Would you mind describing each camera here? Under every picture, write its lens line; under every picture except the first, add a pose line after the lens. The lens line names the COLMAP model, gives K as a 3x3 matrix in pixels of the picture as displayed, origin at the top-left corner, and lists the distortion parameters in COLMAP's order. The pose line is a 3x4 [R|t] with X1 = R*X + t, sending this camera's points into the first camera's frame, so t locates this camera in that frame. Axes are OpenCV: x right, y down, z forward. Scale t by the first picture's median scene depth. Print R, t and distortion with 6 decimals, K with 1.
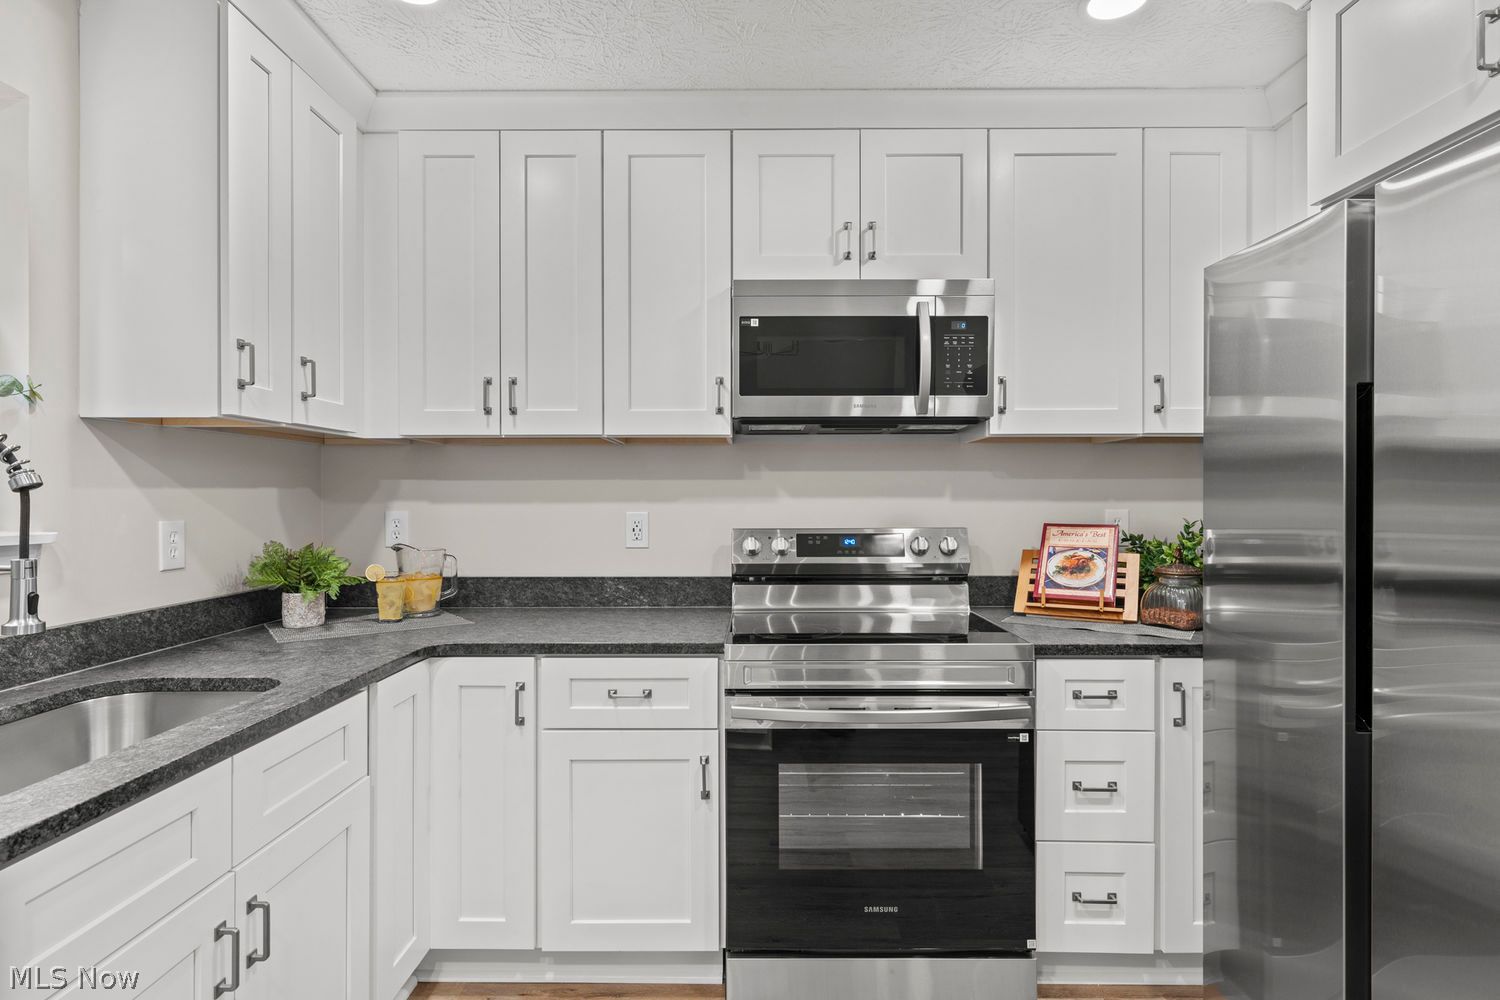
lens RADIAL K [[757.1, 0, 752.9], [0, 757.1, 497.0], [0, 0, 1]] dist [0.001281, 0.000631]
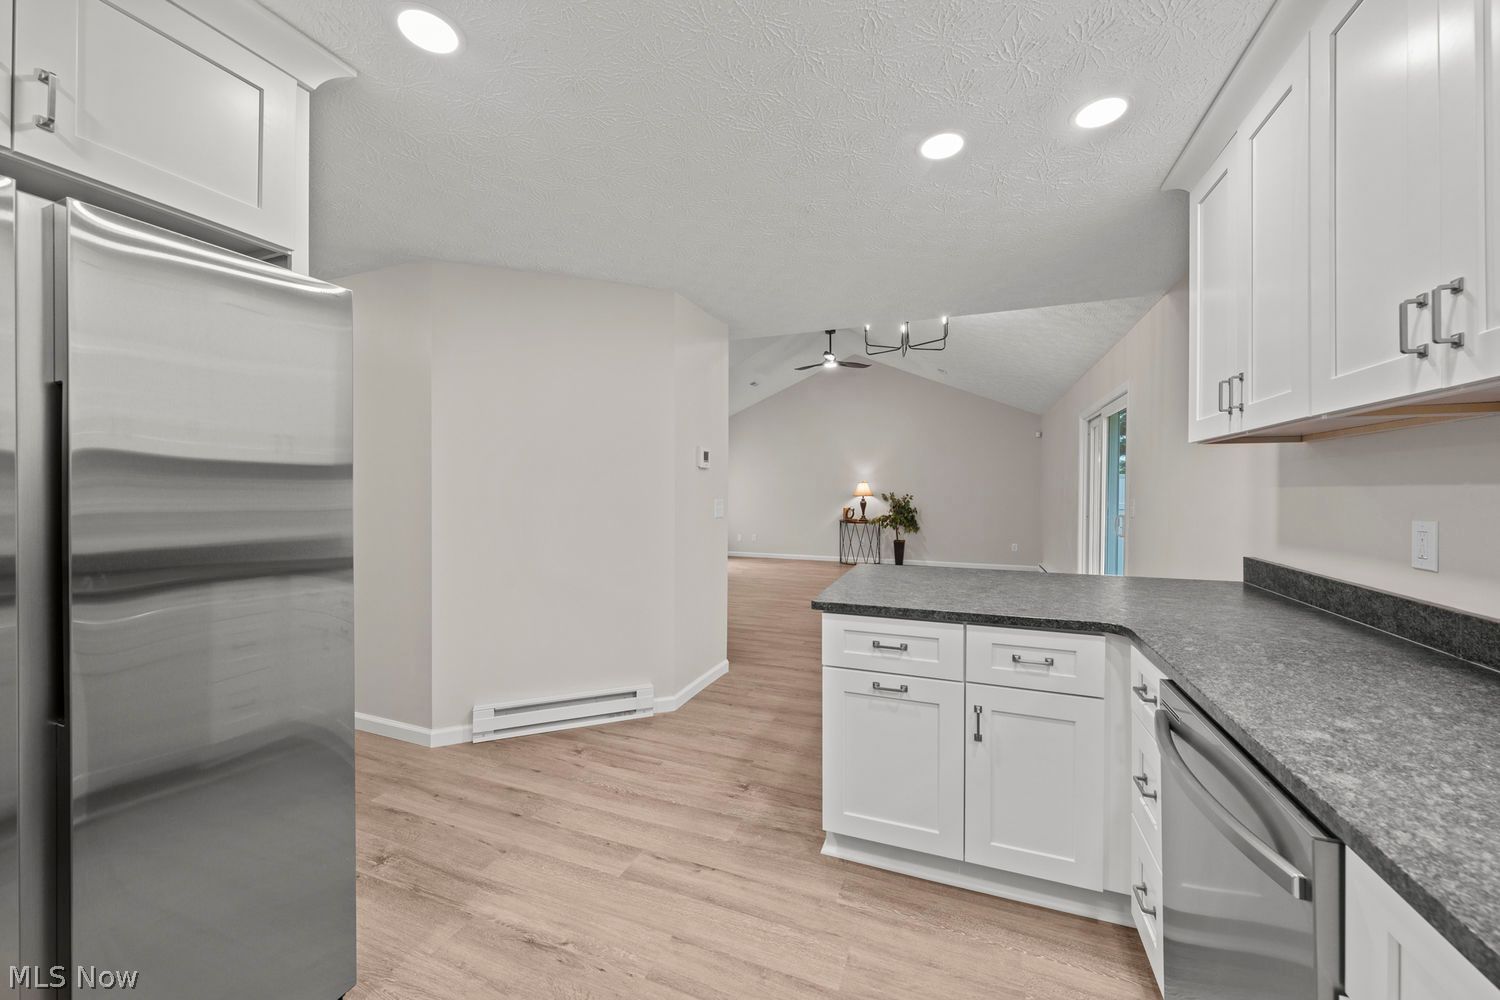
lens RADIAL K [[548.4, 0, 755.0], [0, 548.4, 491.6], [0, 0, 1]] dist [-0.000299, -0.000113]
pose [[-0.932485, -0.002165, 0.361202, -0.190466], [-0.000008, 0.999982, 0.005975, -0.004152], [-0.361209, 0.005569, -0.932468, 0.760810]]
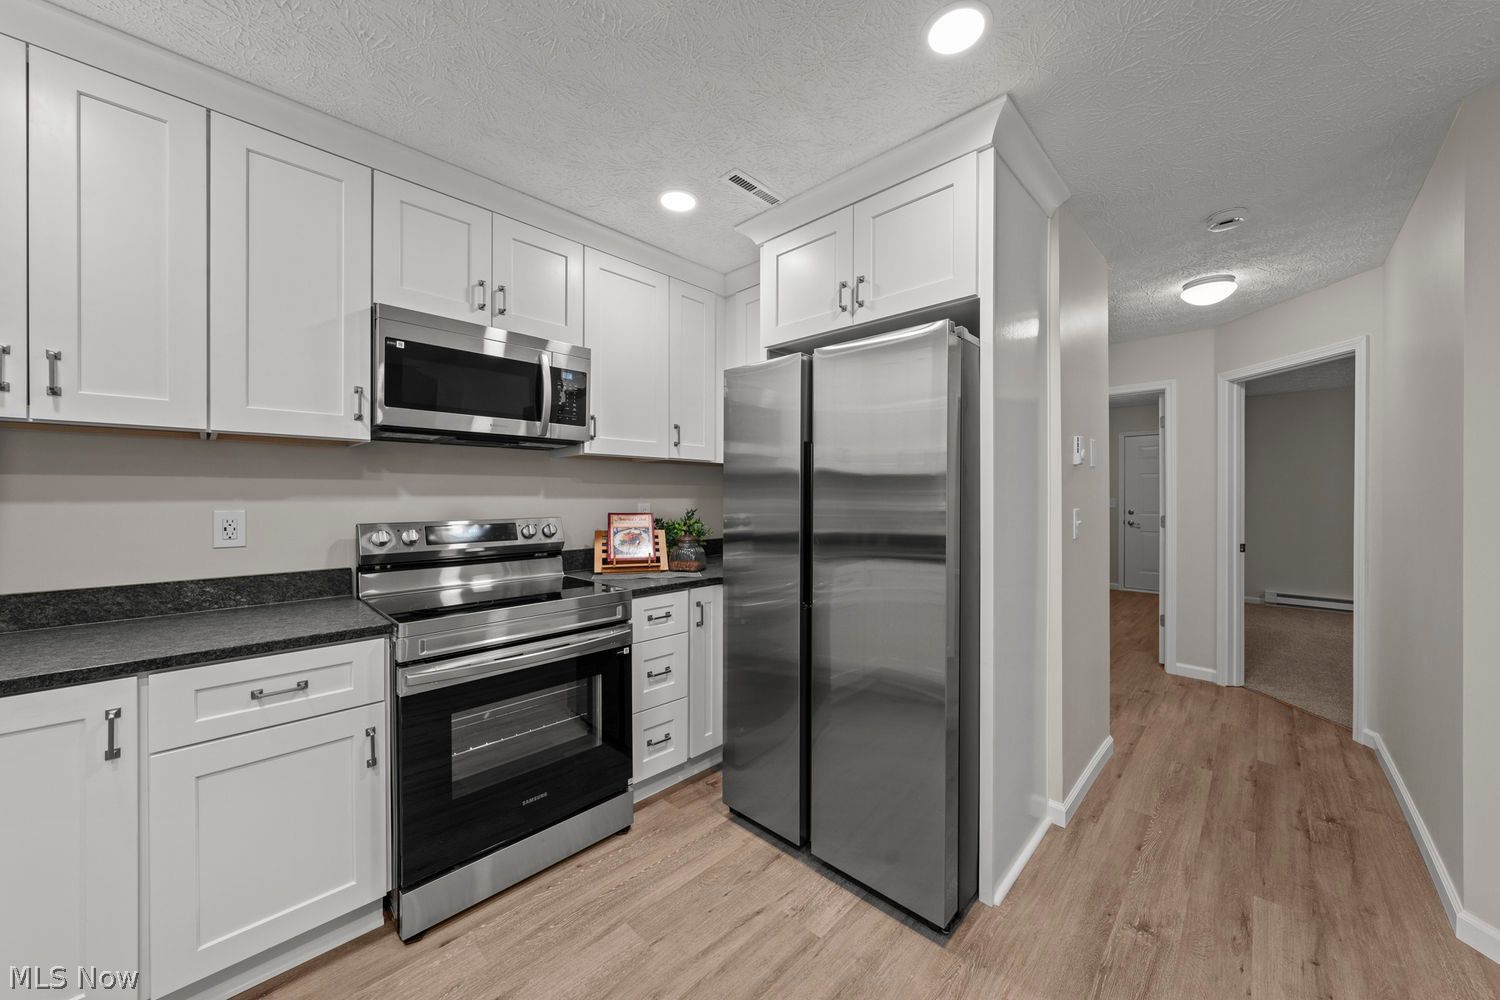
lens RADIAL K [[532.4, 0, 754.6], [0, 532.4, 497.1], [0, 0, 1]] dist [-0.001602, -0.000212]
pose [[0.693835, -0.000666, 0.720133, -0.207548], [-0.000674, 0.999999, 0.001574, 0.000875], [-0.720133, -0.001577, 0.693834, 0.045464]]
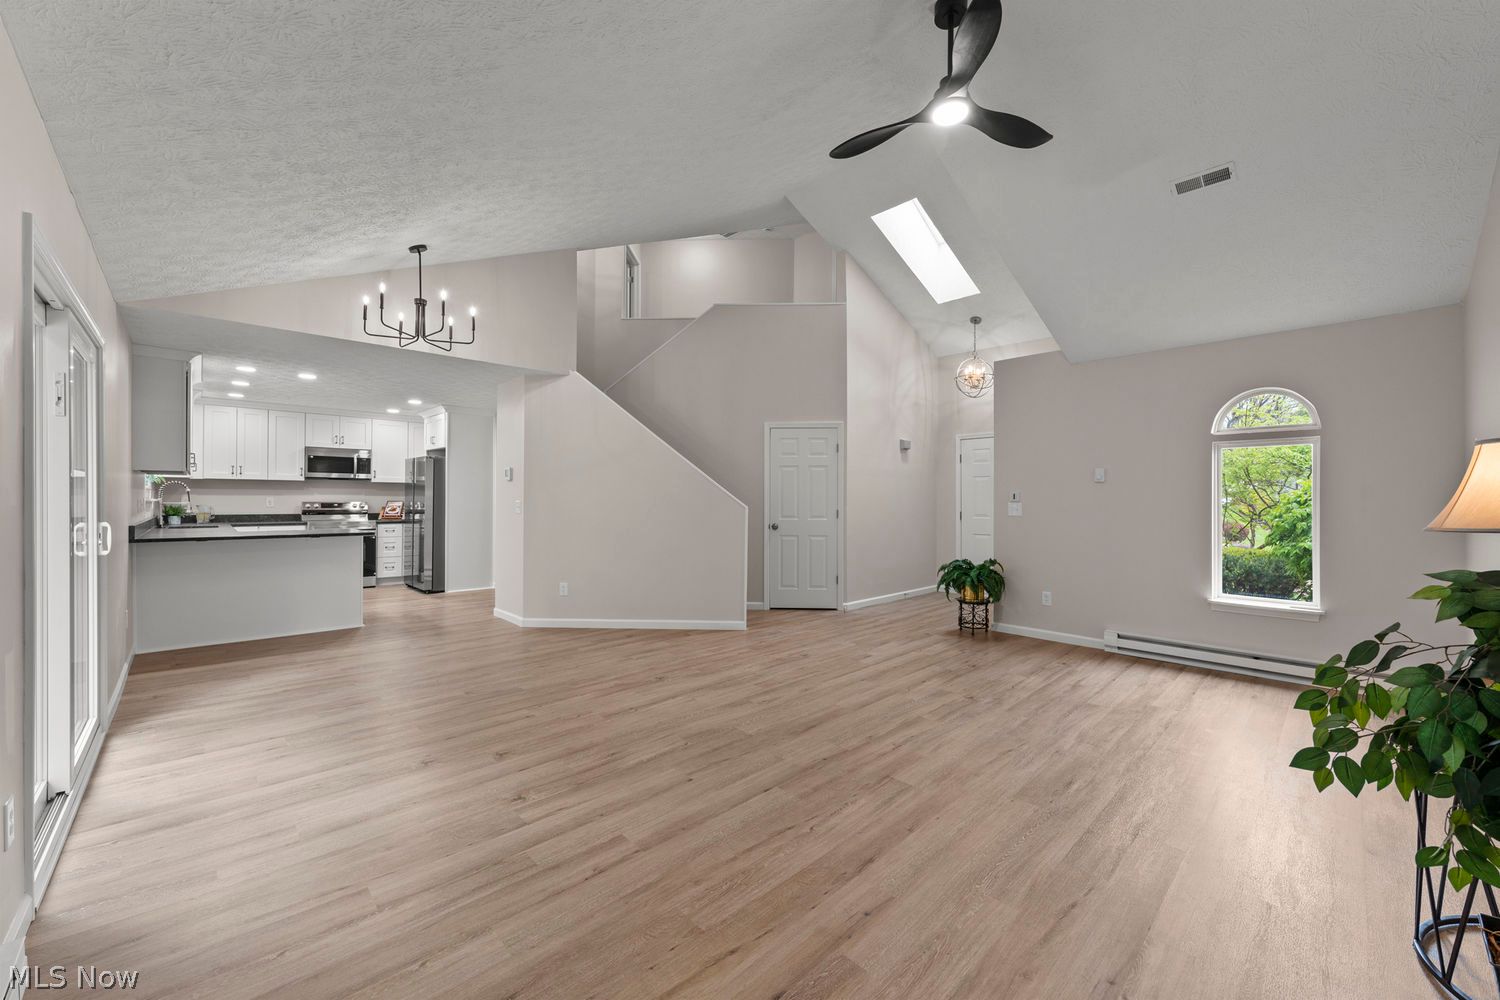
lens RADIAL K [[579.5, 0, 752.2], [0, 579.5, 496.1], [0, 0, 1]] dist [-0.000781, -0.000128]
pose [[0.718838, 0.009036, 0.695119, -0.524937], [-0.005204, 0.999957, -0.007617, 0.024016], [-0.695158, 0.001858, 0.718854, -3.441337]]
